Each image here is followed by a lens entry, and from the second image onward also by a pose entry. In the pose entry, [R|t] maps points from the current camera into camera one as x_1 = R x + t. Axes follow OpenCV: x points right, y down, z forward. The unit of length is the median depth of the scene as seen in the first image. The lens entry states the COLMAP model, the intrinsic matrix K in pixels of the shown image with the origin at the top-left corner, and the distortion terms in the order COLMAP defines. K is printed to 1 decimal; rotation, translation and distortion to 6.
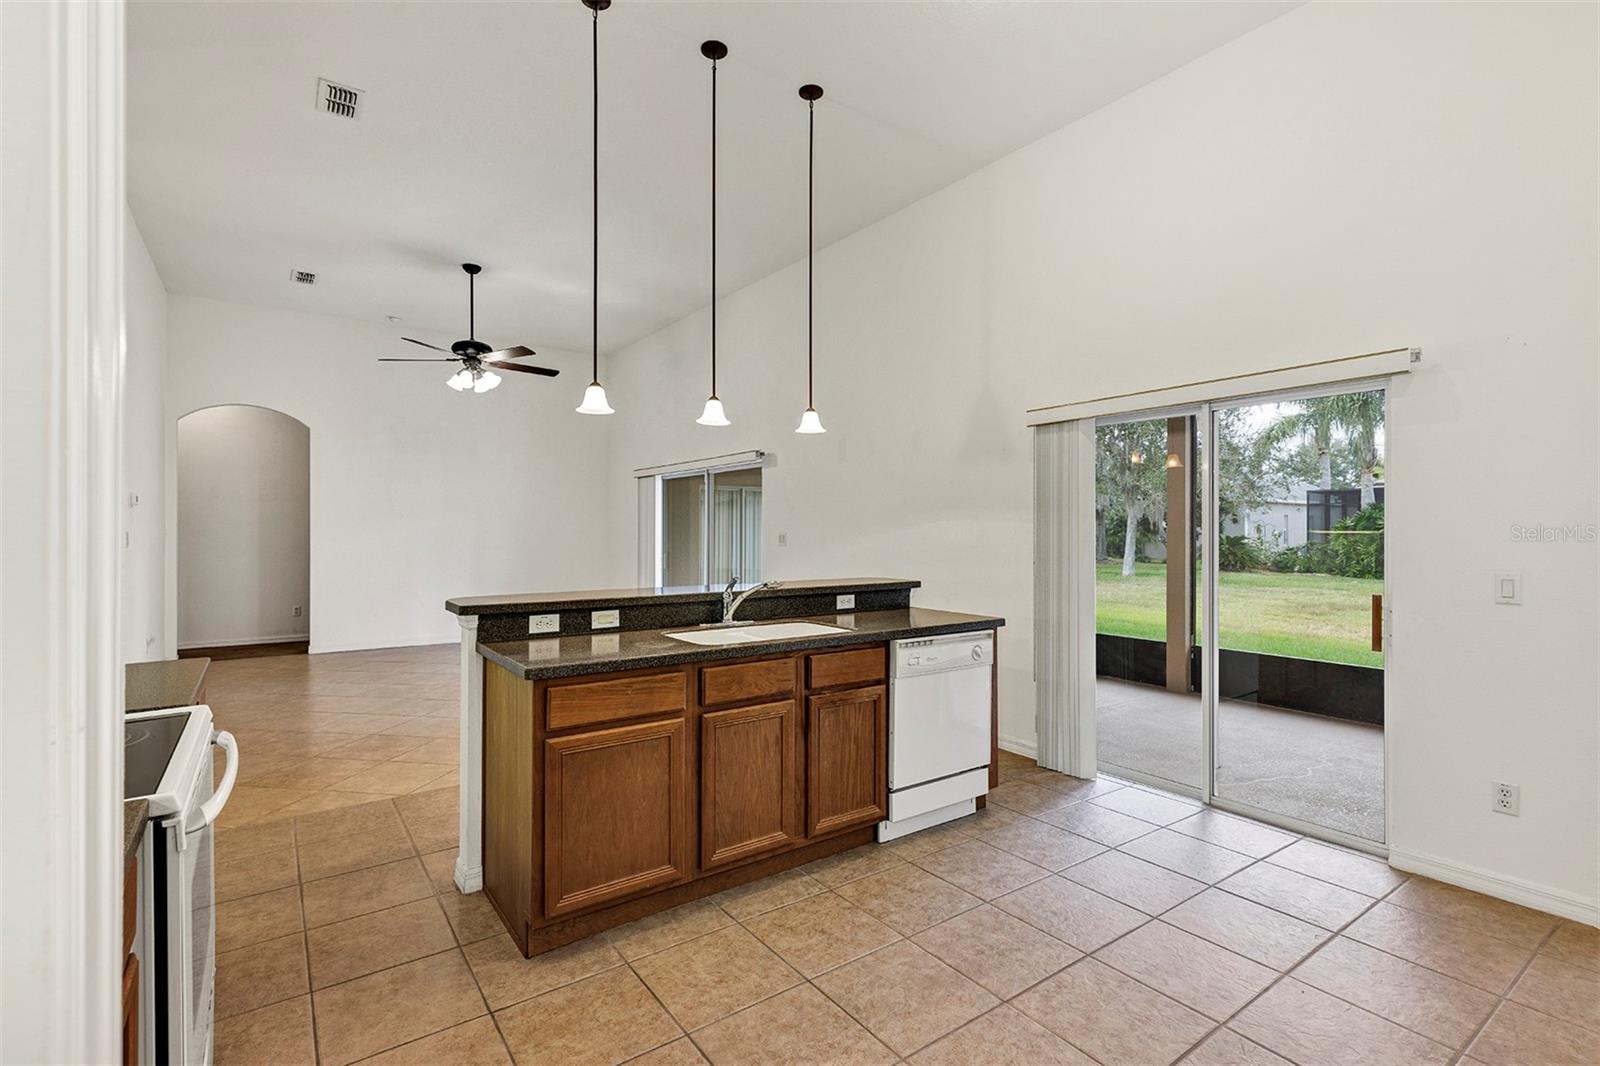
lens RADIAL K [[739.3, 0, 767.1], [0, 739.3, 533.7], [0, 0, 1]] dist [0.009301, -0.001473]
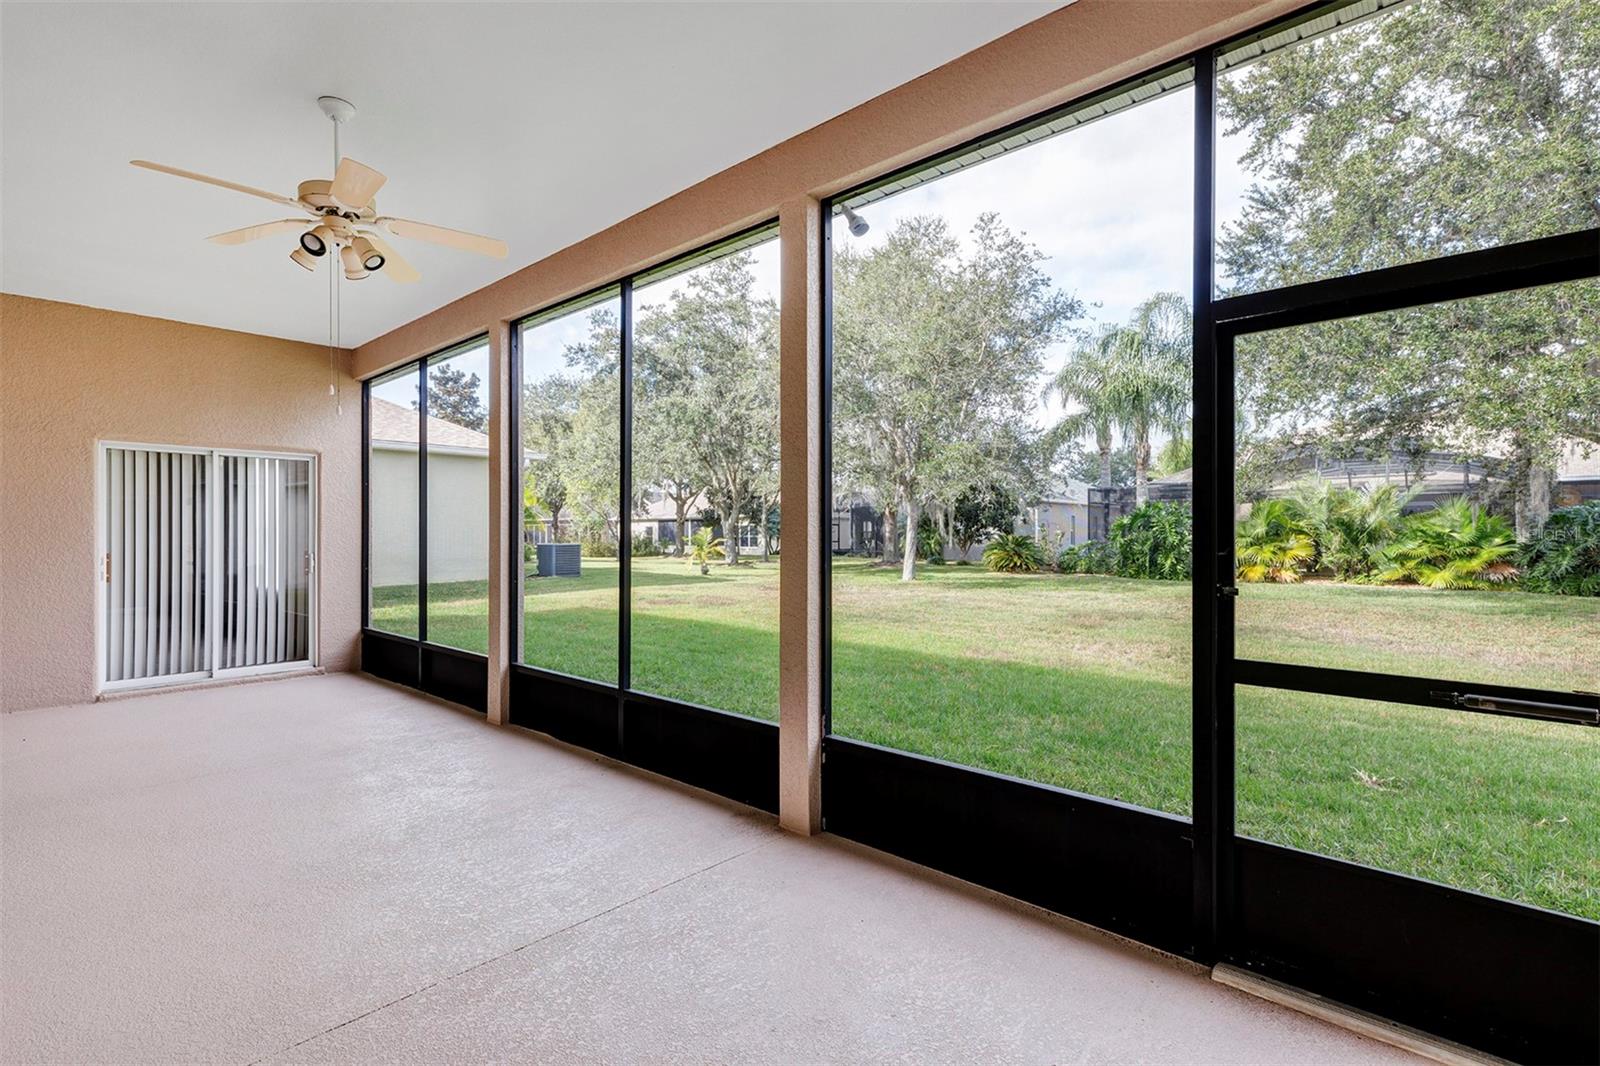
lens RADIAL K [[739.3, 0, 782.9], [0, 739.3, 530.5], [0, 0, 1]] dist [0.009301, -0.001473]
pose [[0.974819, -0.001811, 0.222990, 0.806384], [0.004643, 0.999915, -0.012178, 0.041075], [-0.222949, 0.012907, 0.974745, 0.970545]]
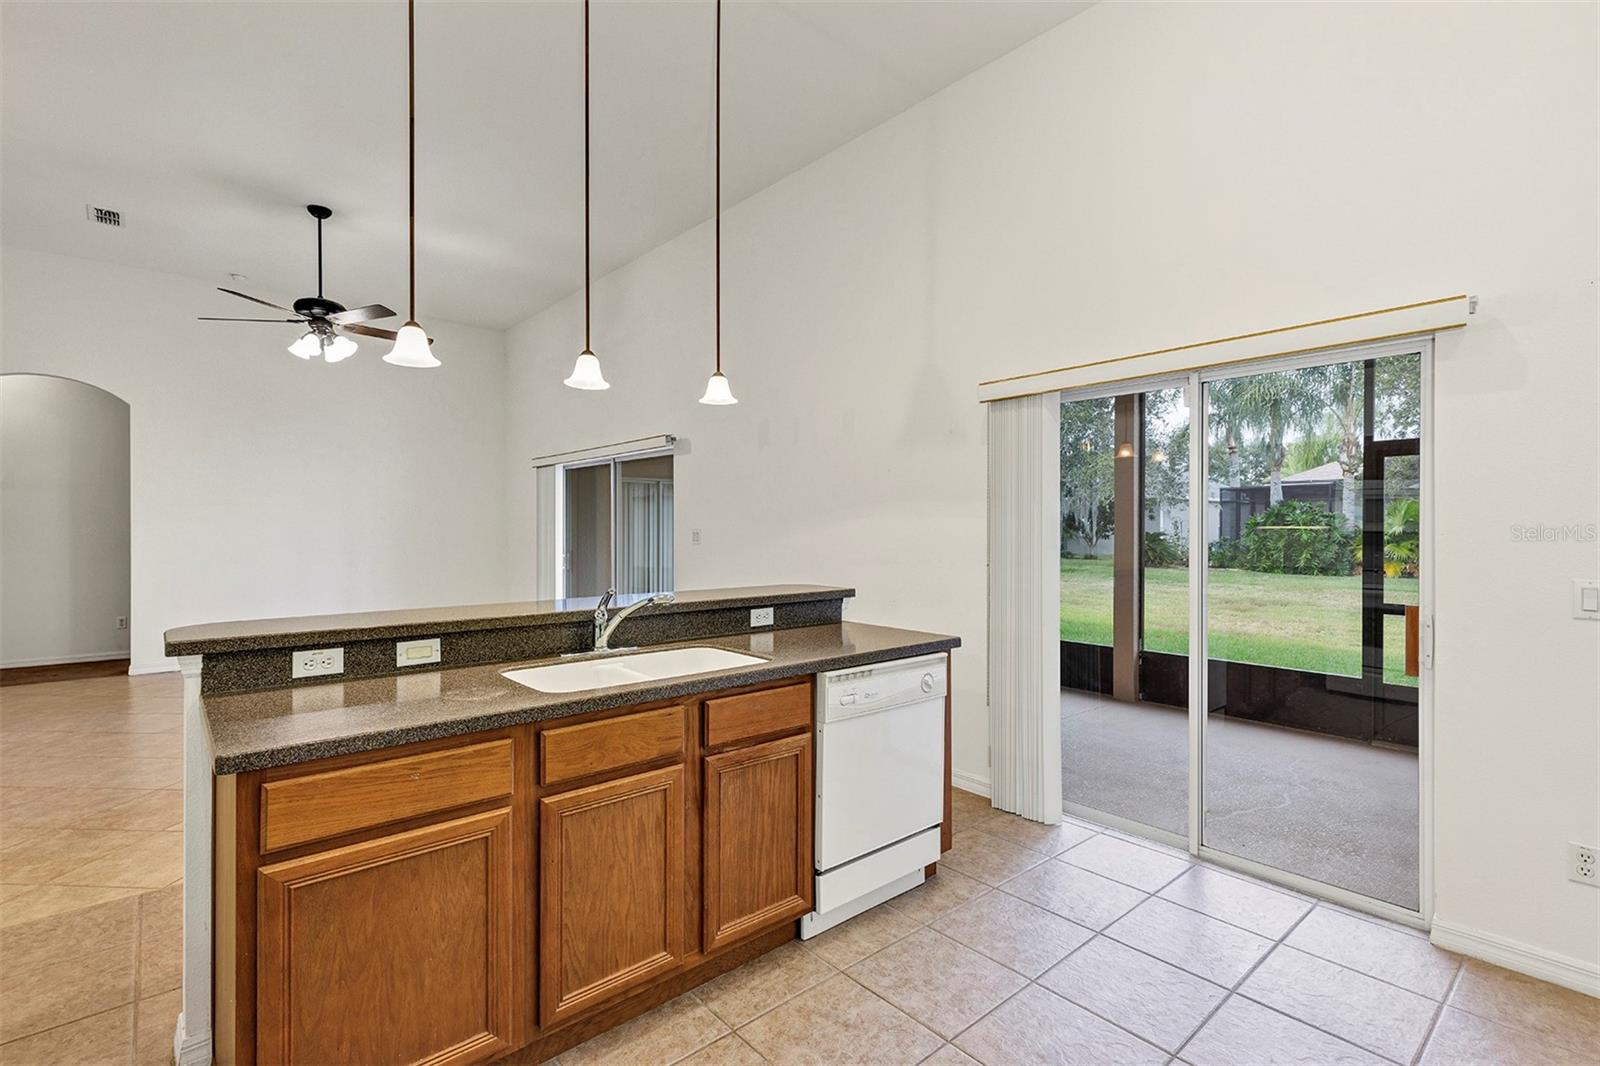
lens RADIAL K [[739.3, 0, 766.3], [0, 739.3, 533.5], [0, 0, 1]] dist [0.009301, -0.001473]
pose [[0.995700, -0.001457, 0.092627, 0.038868], [0.001068, 0.999990, 0.004252, -0.000454], [-0.092633, -0.004135, 0.995692, 0.218251]]
